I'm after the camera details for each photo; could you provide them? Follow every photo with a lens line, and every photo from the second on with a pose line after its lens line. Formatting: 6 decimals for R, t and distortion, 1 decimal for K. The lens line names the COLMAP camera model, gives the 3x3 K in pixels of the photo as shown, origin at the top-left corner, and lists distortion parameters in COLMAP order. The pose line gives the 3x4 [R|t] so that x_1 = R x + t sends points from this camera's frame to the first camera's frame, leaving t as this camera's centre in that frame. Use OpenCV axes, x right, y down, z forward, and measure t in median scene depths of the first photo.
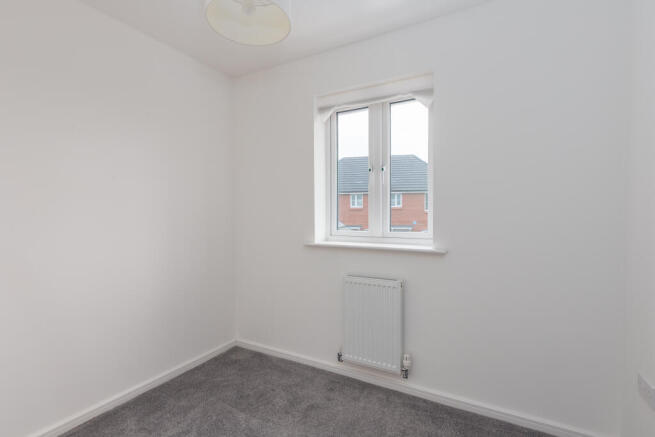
lens RADIAL K [[303.1, 0, 326.2], [0, 303.1, 217.4], [0, 0, 1]] dist [-0.007591, 0.002737]
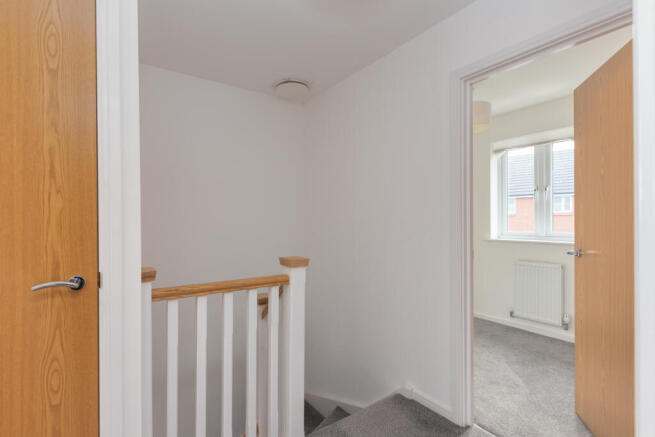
lens RADIAL K [[303.1, 0, 312.3], [0, 303.1, 218.3], [0, 0, 1]] dist [-0.007591, 0.002737]
pose [[0.892694, 0.001520, -0.450661, -0.165821], [-0.009492, 0.999836, -0.015429, 0.014545], [0.450564, 0.018051, 0.892562, -0.813227]]
